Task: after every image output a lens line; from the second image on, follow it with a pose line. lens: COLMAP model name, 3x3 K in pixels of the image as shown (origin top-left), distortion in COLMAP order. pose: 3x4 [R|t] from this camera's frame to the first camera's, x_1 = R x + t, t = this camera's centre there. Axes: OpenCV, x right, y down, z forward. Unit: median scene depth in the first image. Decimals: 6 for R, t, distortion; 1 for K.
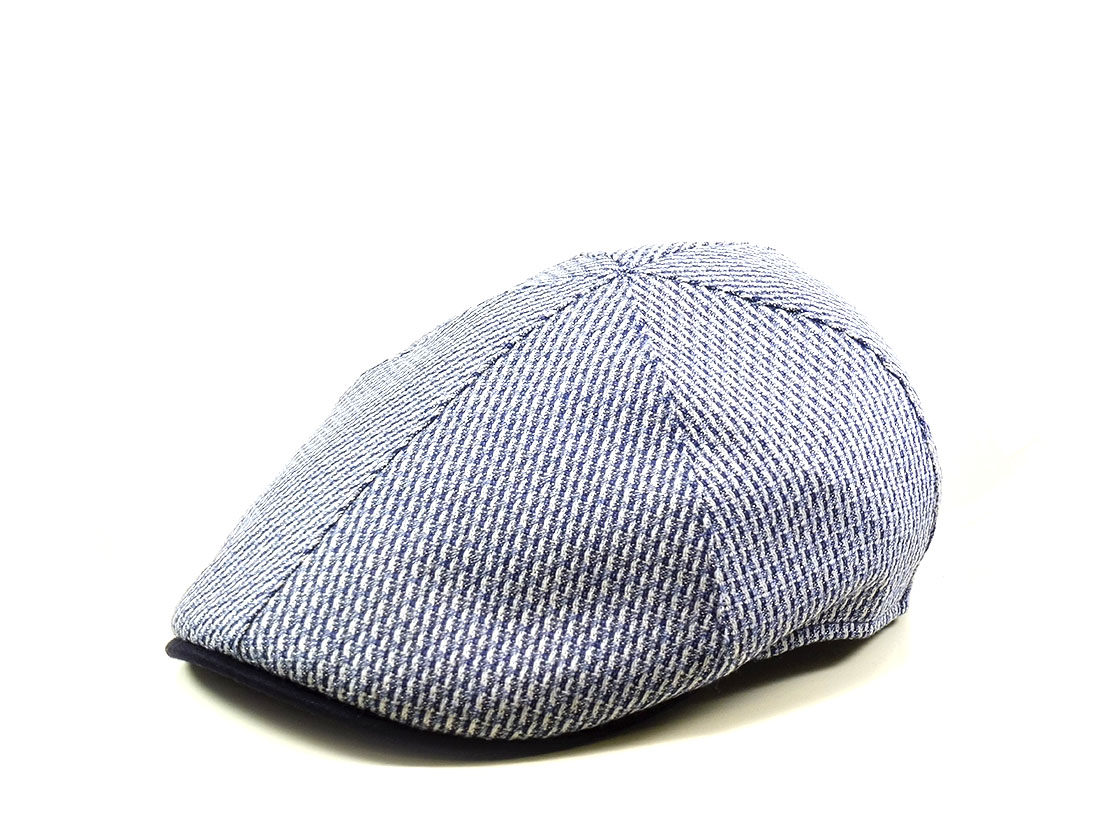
lens RADIAL K [[3160.6, 0, 550.0], [0, 3160.6, 412.5], [0, 0, 1]] dist [1.257296, -46.100688]
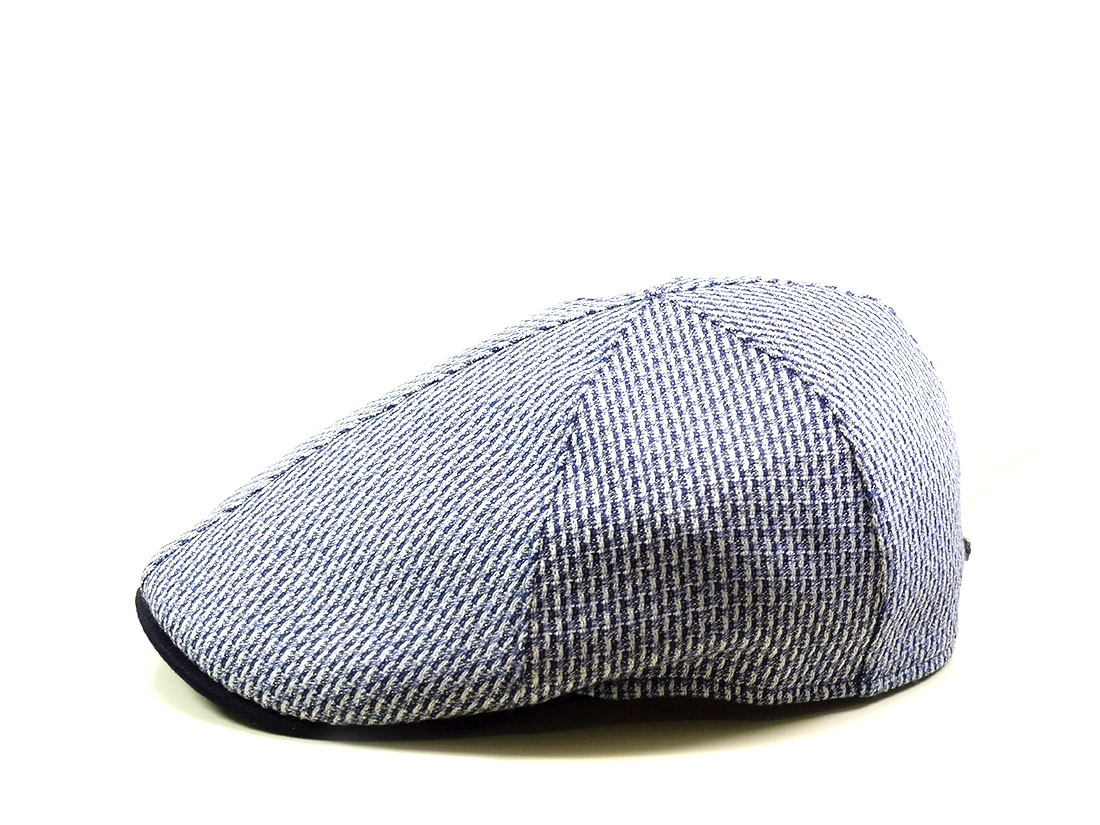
lens RADIAL K [[3160.6, 0, 550.0], [0, 3160.6, 412.5], [0, 0, 1]] dist [1.257296, -46.100688]
pose [[0.832196, 0.149726, -0.533884, 0.574623], [-0.152853, 0.987492, 0.038678, -0.045518], [0.532997, 0.049418, 0.844673, 0.168545]]
